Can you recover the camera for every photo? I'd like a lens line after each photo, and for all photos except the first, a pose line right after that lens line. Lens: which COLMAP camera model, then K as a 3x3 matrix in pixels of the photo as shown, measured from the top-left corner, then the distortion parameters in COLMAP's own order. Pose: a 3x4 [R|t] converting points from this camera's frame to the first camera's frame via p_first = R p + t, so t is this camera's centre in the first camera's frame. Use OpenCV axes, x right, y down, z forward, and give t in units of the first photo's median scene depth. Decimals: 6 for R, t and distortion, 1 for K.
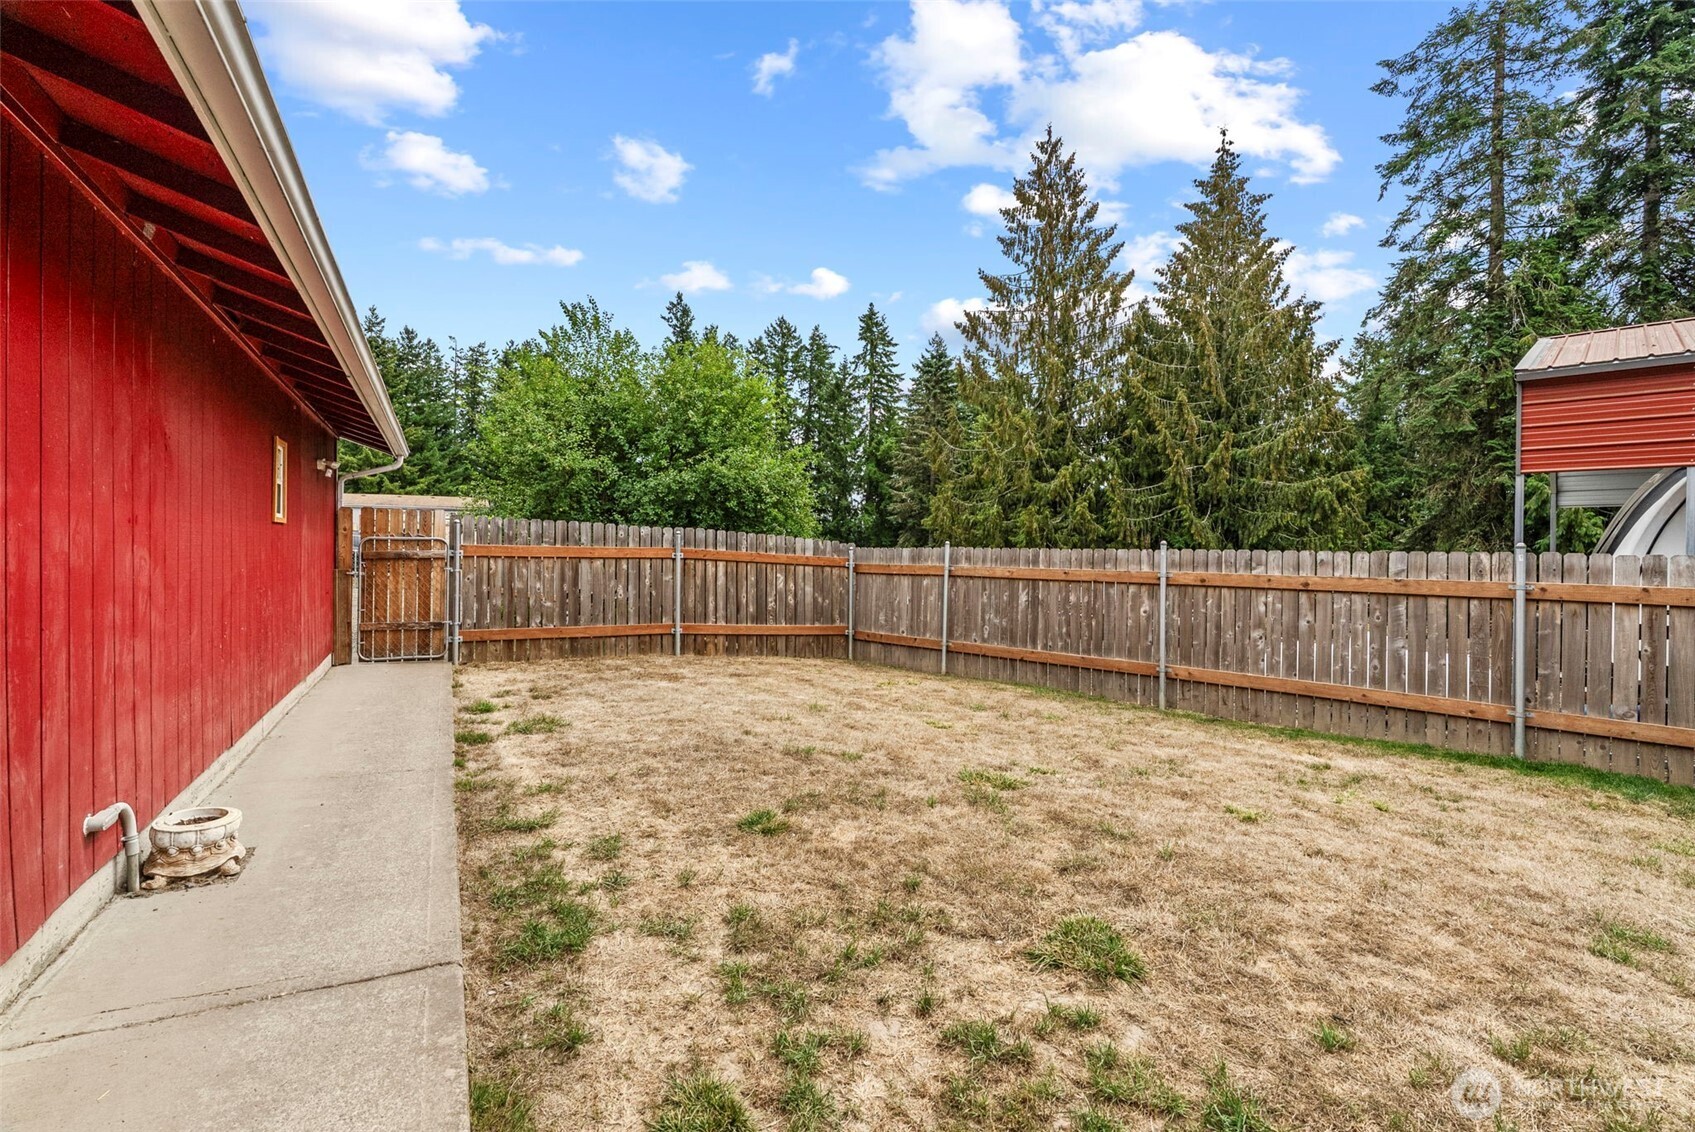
lens RADIAL K [[824.2, 0, 877.6], [0, 824.2, 559.2], [0, 0, 1]] dist [-0.002537, -0.000382]
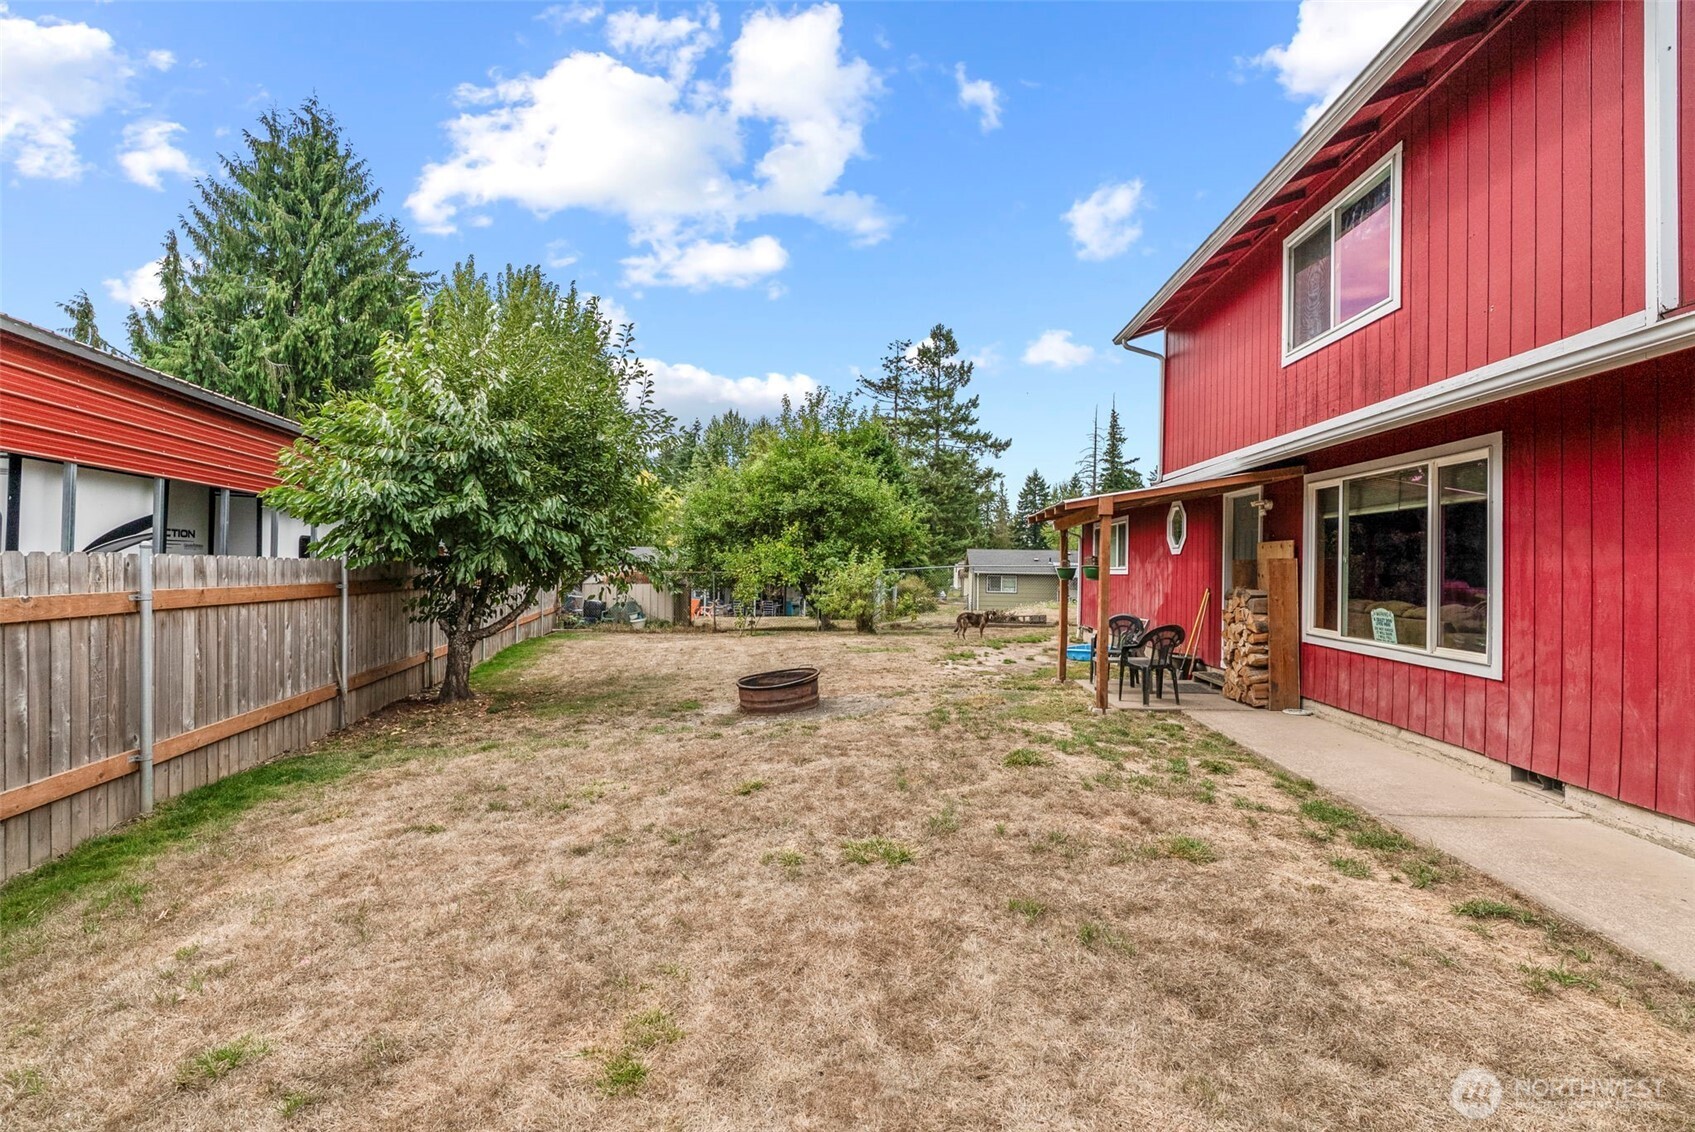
lens RADIAL K [[824.2, 0, 877.6], [0, 824.2, 559.2], [0, 0, 1]] dist [-0.002537, -0.000382]
pose [[-0.856646, 0.005246, 0.515878, -0.390776], [-0.016771, 0.999137, -0.038009, 0.020429], [-0.515632, -0.041212, -0.855818, 2.380036]]
